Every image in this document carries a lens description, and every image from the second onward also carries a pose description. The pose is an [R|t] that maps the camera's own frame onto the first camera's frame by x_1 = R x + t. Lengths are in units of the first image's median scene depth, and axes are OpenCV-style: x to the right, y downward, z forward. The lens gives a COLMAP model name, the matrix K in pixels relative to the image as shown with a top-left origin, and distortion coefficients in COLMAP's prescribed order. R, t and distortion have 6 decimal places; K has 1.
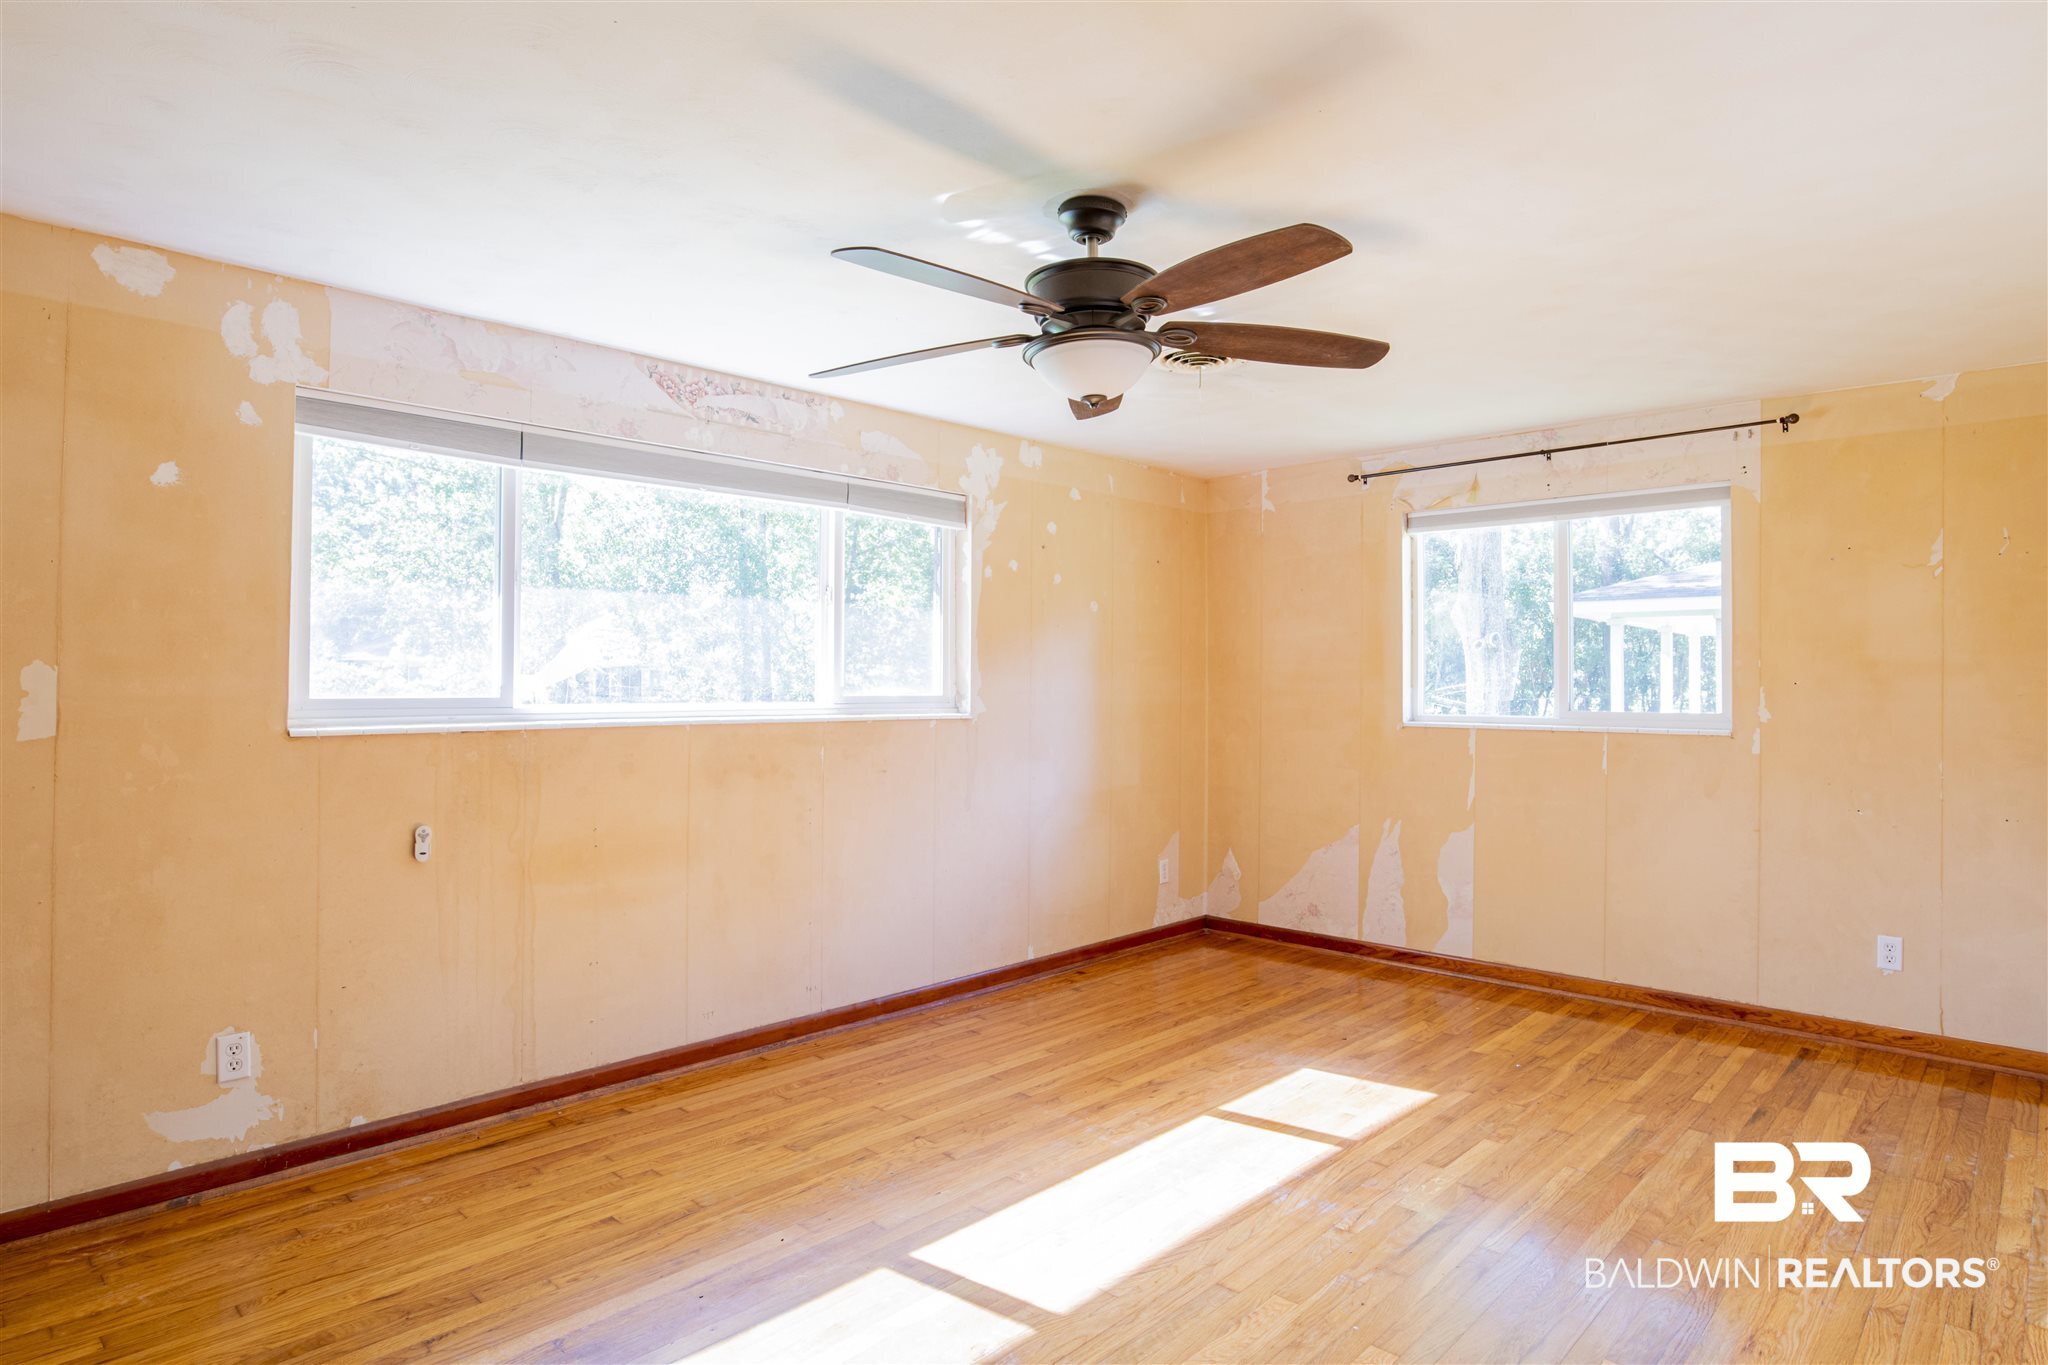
lens RADIAL K [[1145.2, 0, 1036.5], [0, 1145.2, 668.5], [0, 0, 1]] dist [-0.055895, 0.023861]
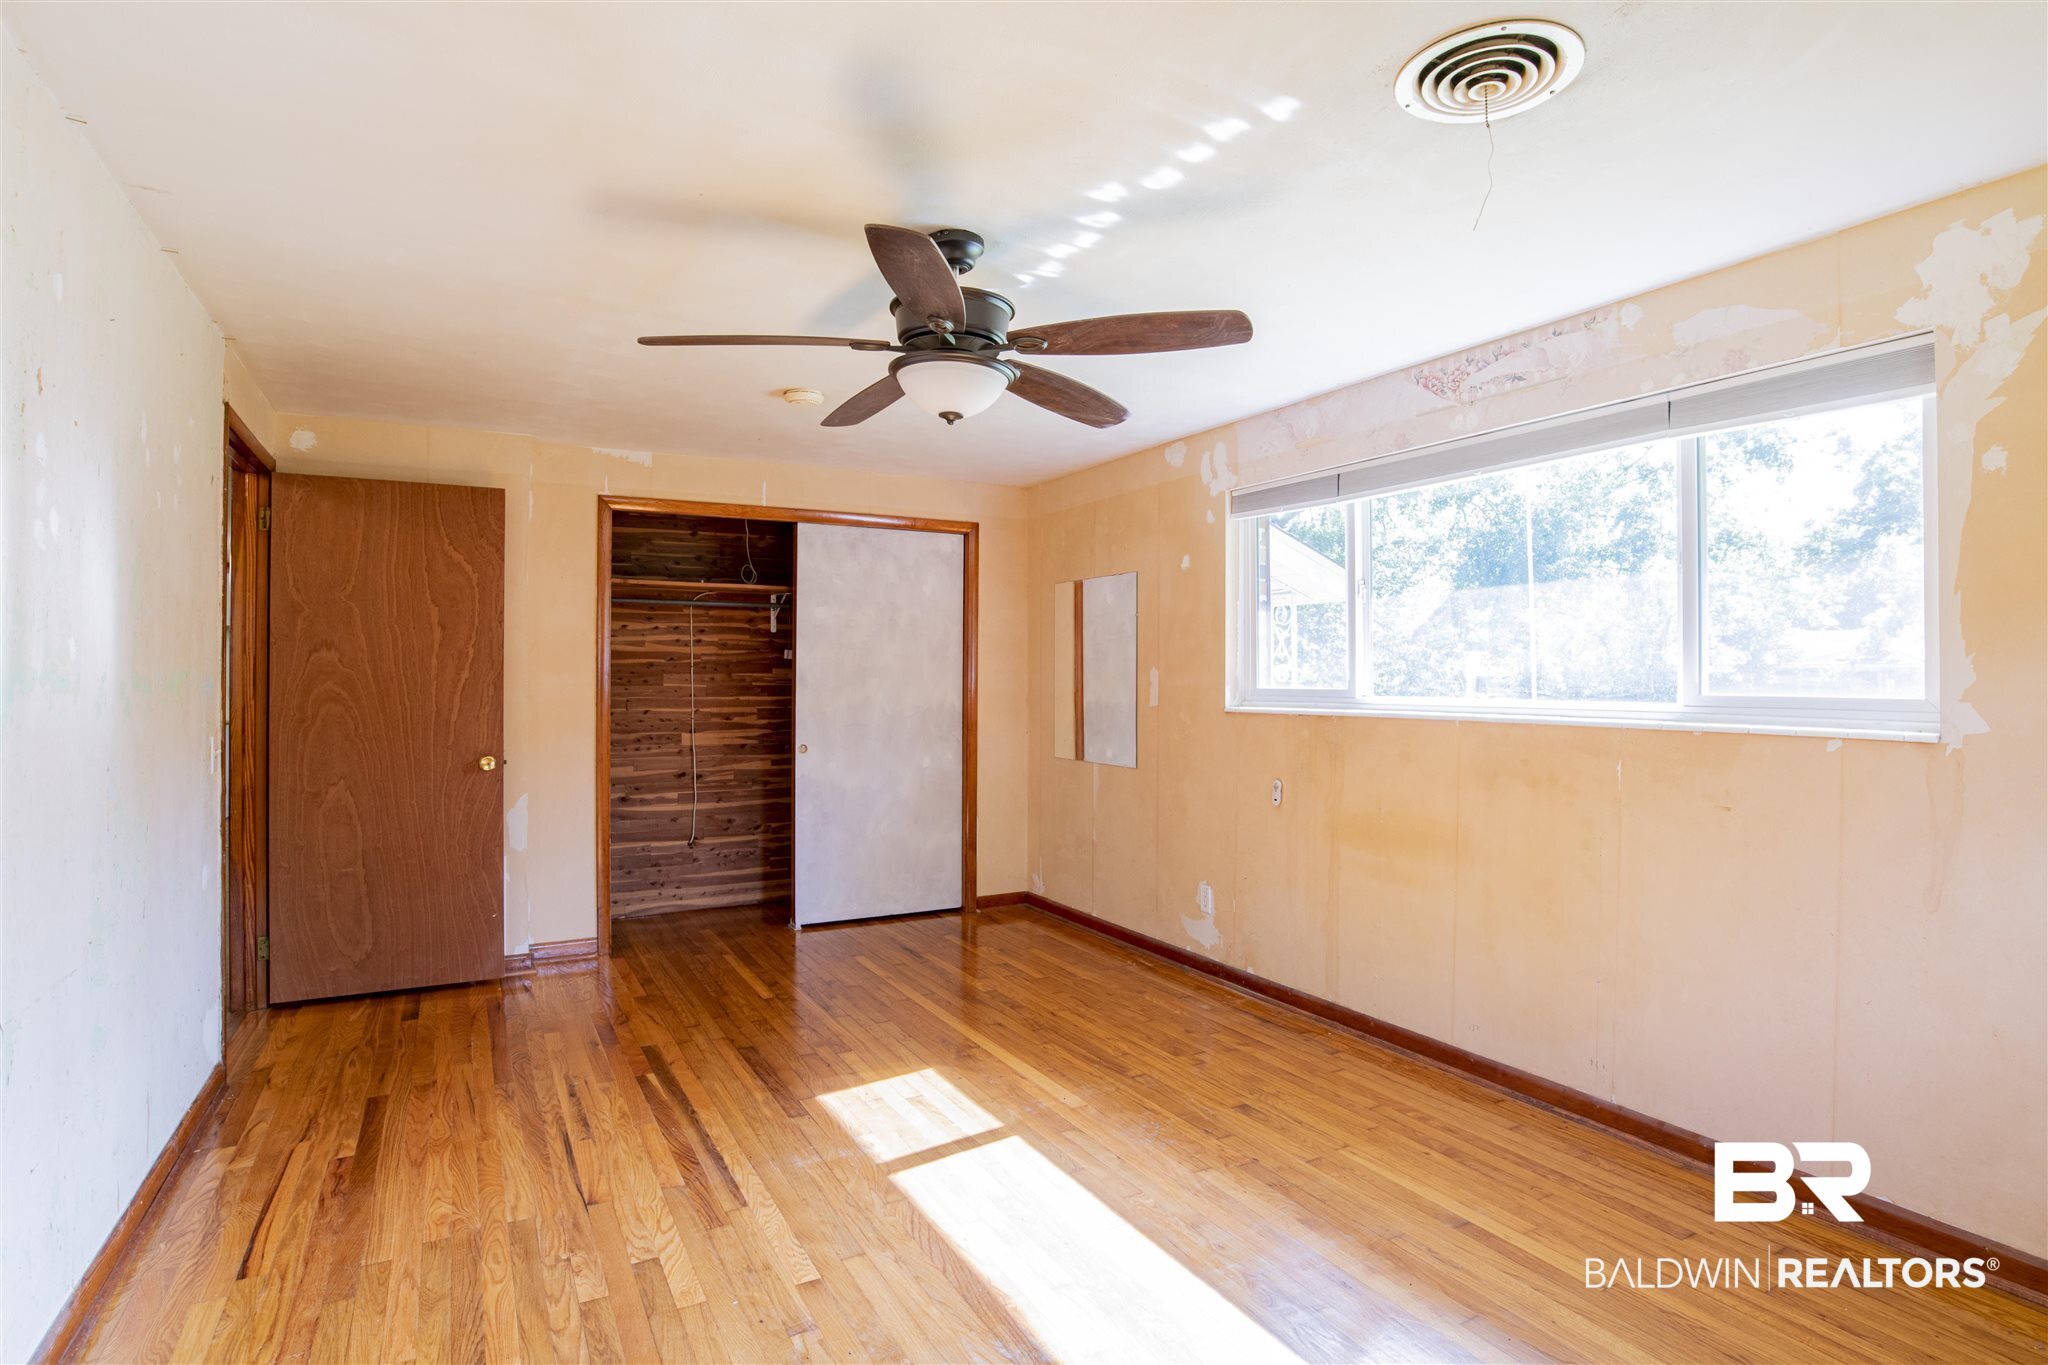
lens RADIAL K [[1044.0, 0, 1034.3], [0, 1044.0, 672.0], [0, 0, 1]] dist [-0.063654, 0.024063]
pose [[-0.298518, -0.009532, -0.954356, 0.716825], [0.007567, 0.999895, -0.012353, 0.017888], [0.954374, -0.010909, -0.298415, 1.014751]]
